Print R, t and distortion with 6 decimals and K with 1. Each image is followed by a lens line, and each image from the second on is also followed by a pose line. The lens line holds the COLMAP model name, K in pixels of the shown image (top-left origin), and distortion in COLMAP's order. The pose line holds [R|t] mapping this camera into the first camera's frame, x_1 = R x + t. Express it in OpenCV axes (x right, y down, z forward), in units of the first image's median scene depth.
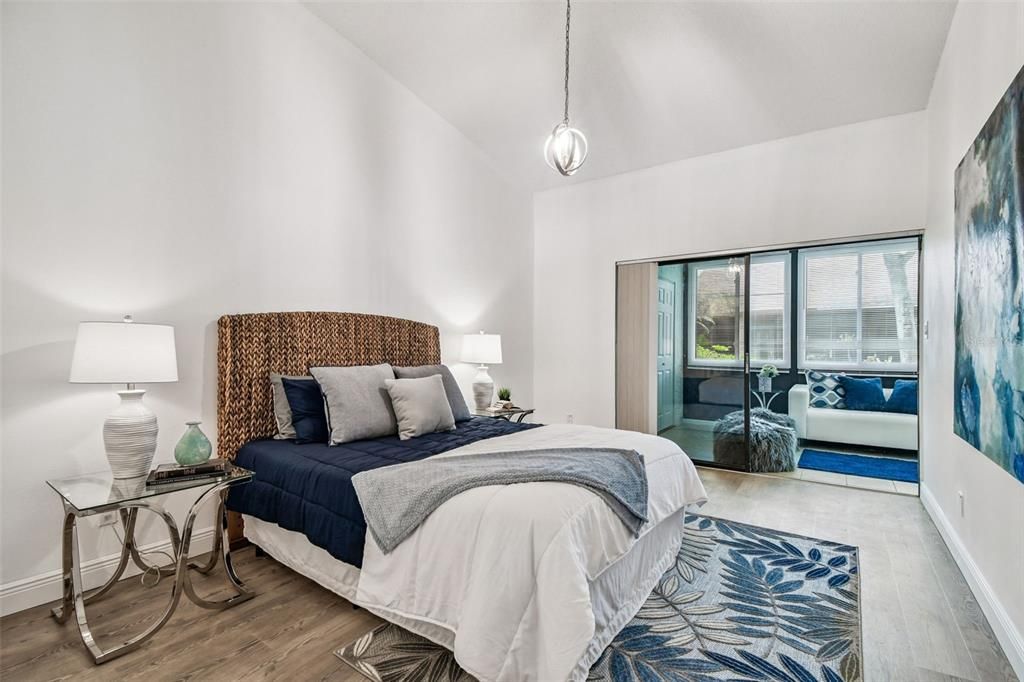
lens RADIAL K [[471.8, 0, 514.9], [0, 471.8, 337.1], [0, 0, 1]] dist [-0.003702, 0.000050]
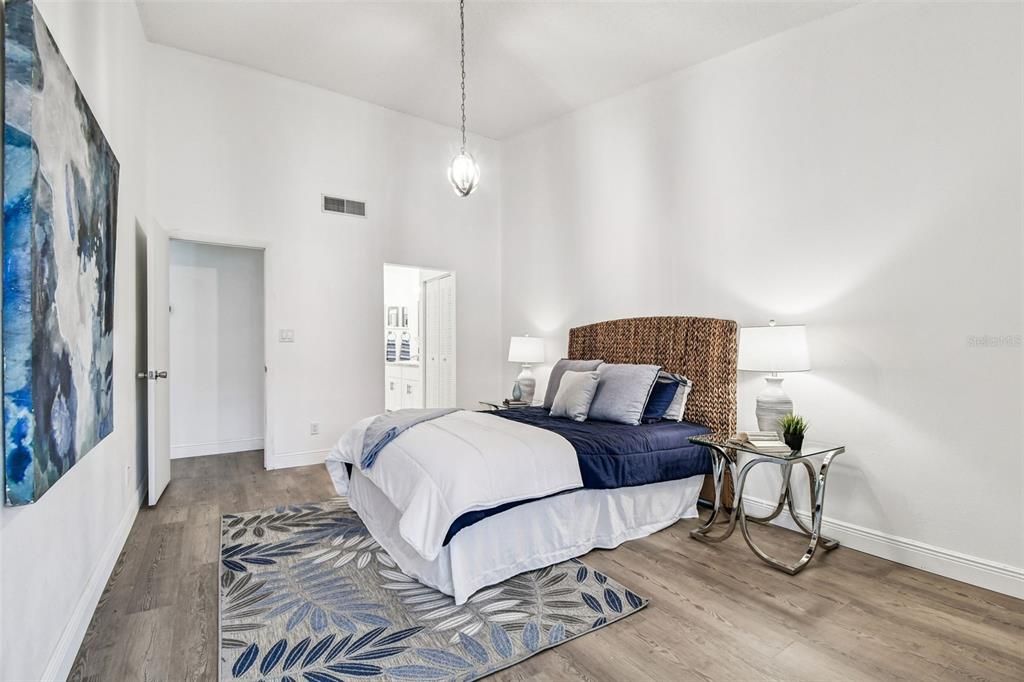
lens RADIAL K [[471.8, 0, 515.4], [0, 471.8, 350.6], [0, 0, 1]] dist [-0.003702, 0.000050]
pose [[-0.382200, -0.003389, -0.924073, 1.323104], [0.015694, 0.999825, -0.010158, 0.058563], [0.923946, -0.018385, -0.382080, 1.838021]]
